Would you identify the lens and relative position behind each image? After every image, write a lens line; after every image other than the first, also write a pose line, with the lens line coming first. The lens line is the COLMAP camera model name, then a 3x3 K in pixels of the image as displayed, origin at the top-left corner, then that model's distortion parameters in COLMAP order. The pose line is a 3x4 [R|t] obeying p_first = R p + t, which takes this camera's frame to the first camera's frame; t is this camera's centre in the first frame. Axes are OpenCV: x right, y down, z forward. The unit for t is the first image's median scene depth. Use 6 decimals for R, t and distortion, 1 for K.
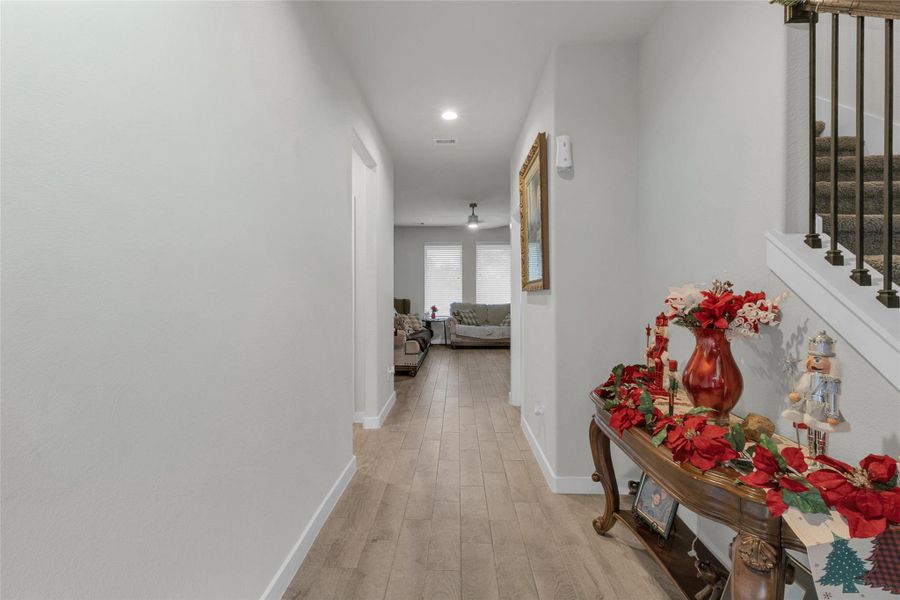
lens RADIAL K [[413.9, 0, 450.0], [0, 413.9, 296.6], [0, 0, 1]] dist [-0.000085, 0.000075]
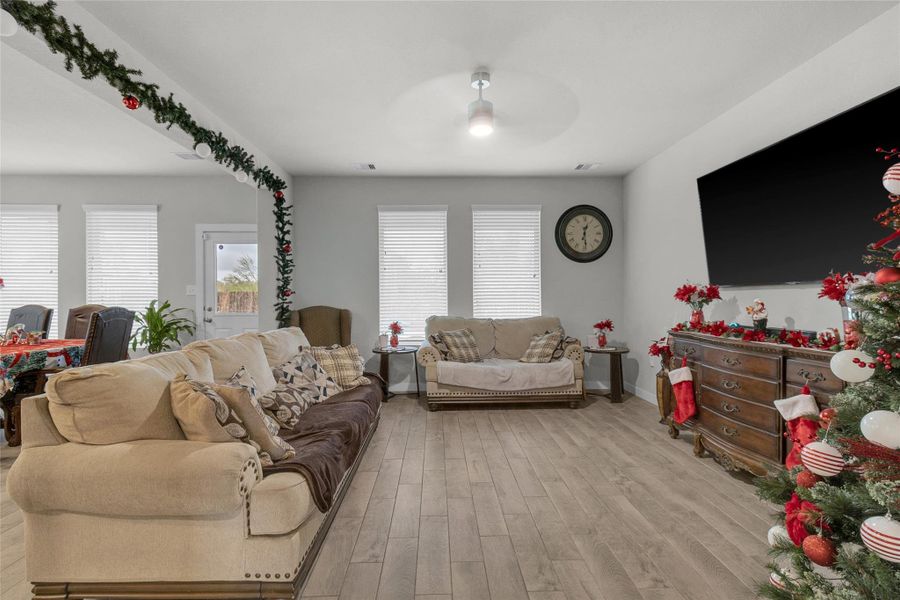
lens RADIAL K [[413.9, 0, 450.1], [0, 413.9, 298.0], [0, 0, 1]] dist [-0.000085, 0.000075]
pose [[0.998799, -0.003819, 0.048856, 0.005624], [0.003975, 0.999987, -0.003093, -0.007916], [-0.048844, 0.003283, 0.998801, 0.479163]]
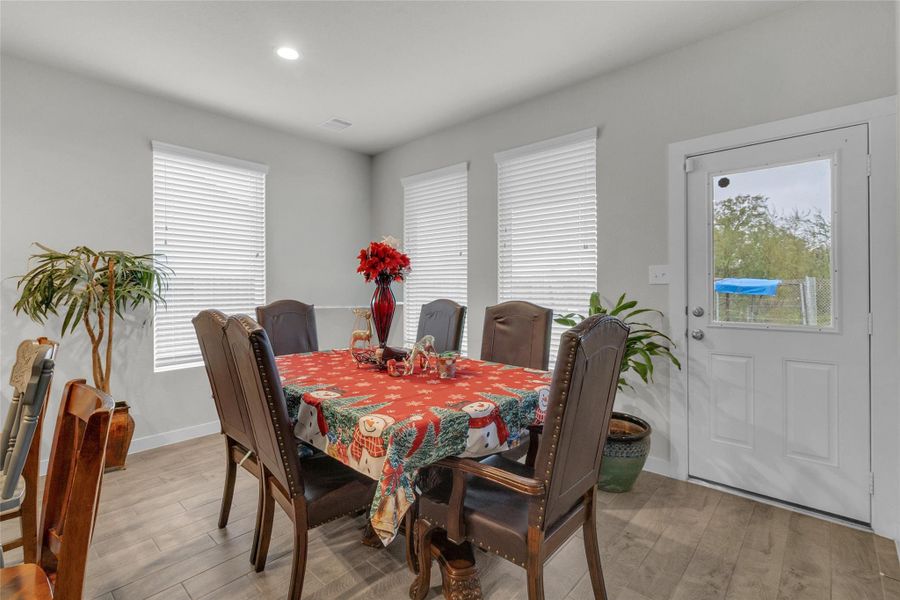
lens RADIAL K [[413.9, 0, 448.1], [0, 413.9, 283.5], [0, 0, 1]] dist [-0.000085, 0.000075]
pose [[0.748850, -0.007663, -0.662695, -0.244143], [-0.001316, 0.999914, -0.013049, -0.011378], [0.662738, 0.010644, 0.748775, 0.749824]]
